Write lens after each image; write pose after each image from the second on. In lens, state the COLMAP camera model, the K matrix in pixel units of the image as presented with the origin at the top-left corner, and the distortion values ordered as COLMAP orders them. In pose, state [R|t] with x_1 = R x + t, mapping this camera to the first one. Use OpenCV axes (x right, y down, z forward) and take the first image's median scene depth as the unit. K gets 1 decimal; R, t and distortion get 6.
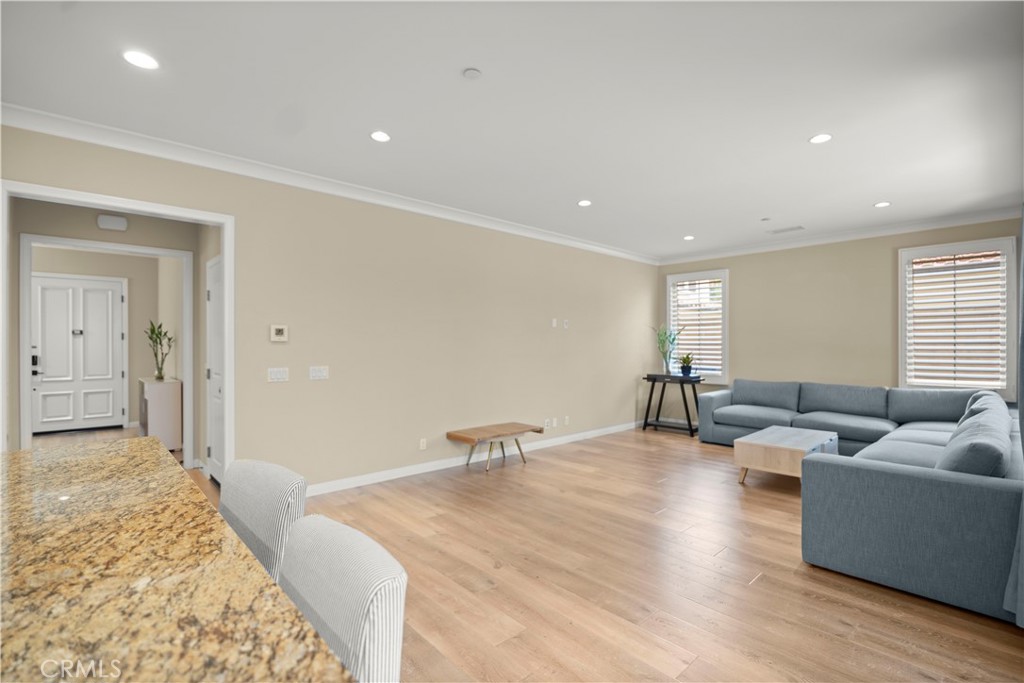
lens RADIAL K [[473.0, 0, 512.0], [0, 473.0, 341.5], [0, 0, 1]] dist [-0.003334, -0.000400]
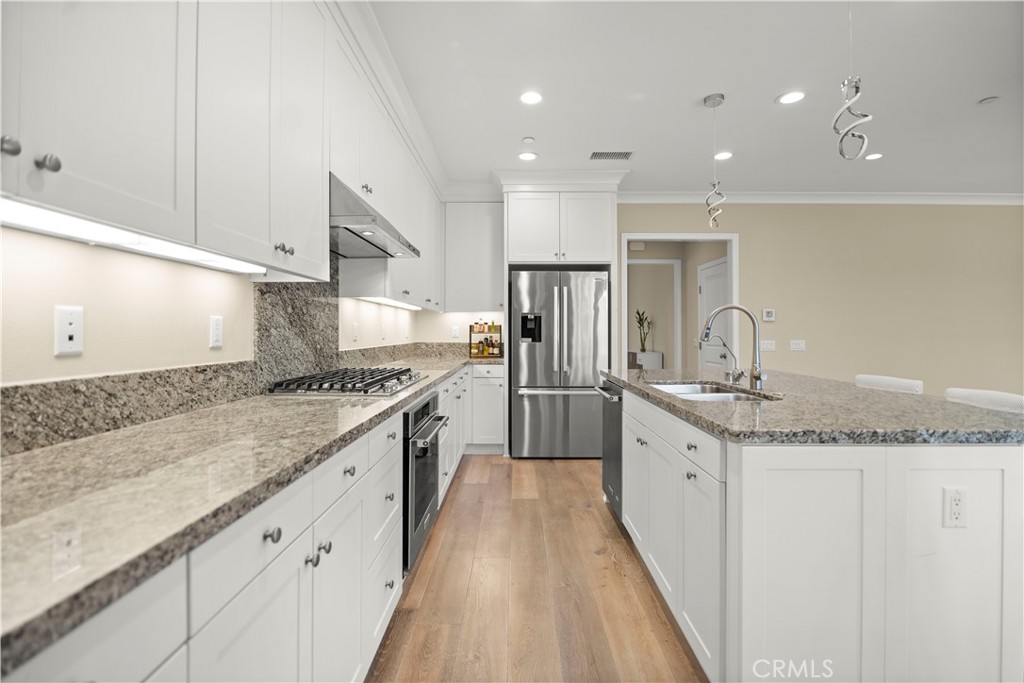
lens RADIAL K [[473.0, 0, 512.0], [0, 473.0, 341.5], [0, 0, 1]] dist [-0.003334, -0.000400]
pose [[0.728270, 0.013884, -0.685149, -0.094876], [0.006135, 0.999623, 0.026778, 0.016614], [0.685262, -0.023705, 0.727910, -0.457393]]
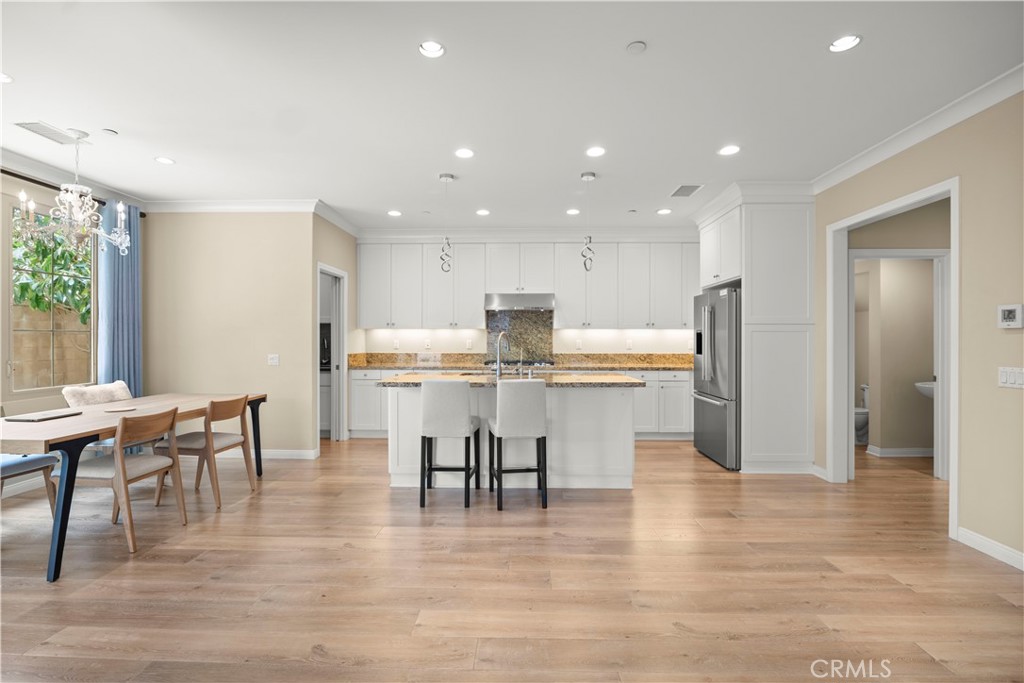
lens RADIAL K [[473.0, 0, 512.0], [0, 473.0, 341.5], [0, 0, 1]] dist [-0.003334, -0.000400]
pose [[-0.700232, -0.001046, -0.713914, 0.467143], [0.005106, 0.999966, -0.006473, 0.017932], [0.713897, -0.008177, -0.700203, 0.903033]]
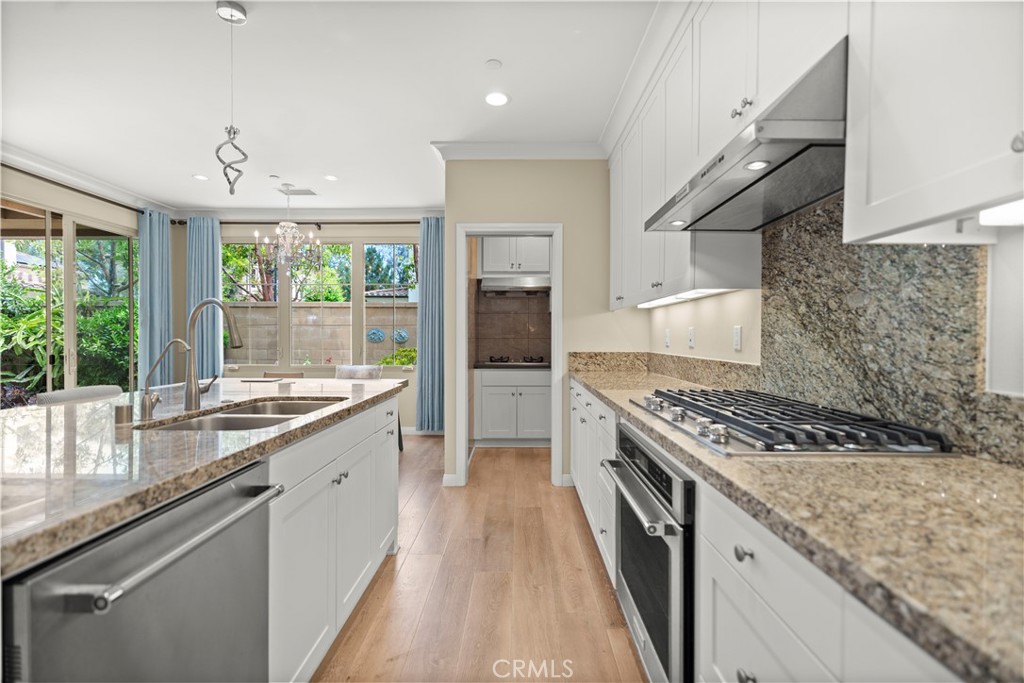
lens RADIAL K [[455.6, 0, 512.0], [0, 455.6, 341.5], [0, 0, 1]] dist [0.006635, -0.001040]
pose [[-0.723360, -0.010563, 0.690390, -0.759072], [-0.010700, 0.999934, 0.004087, 0.022419], [-0.690388, -0.004431, -0.723426, 0.239748]]
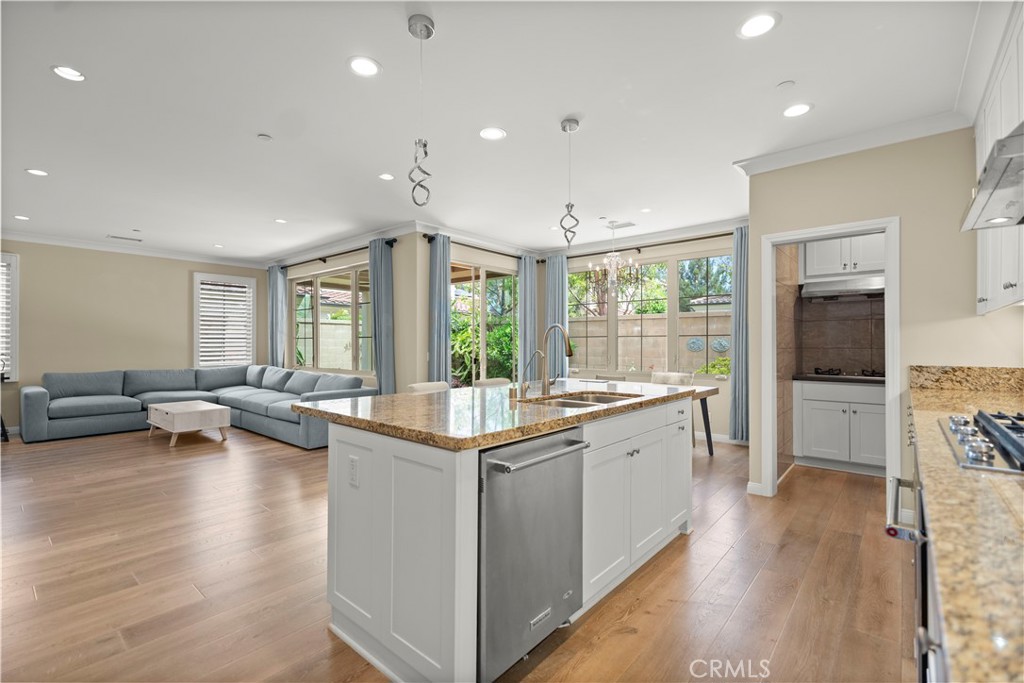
lens RADIAL K [[455.6, 0, 512.0], [0, 455.6, 341.5], [0, 0, 1]] dist [0.006635, -0.001040]
pose [[-0.113113, 0.004274, 0.993573, -0.907338], [-0.010814, 0.999926, -0.005532, 0.017092], [-0.993523, -0.011370, -0.113058, 0.262226]]
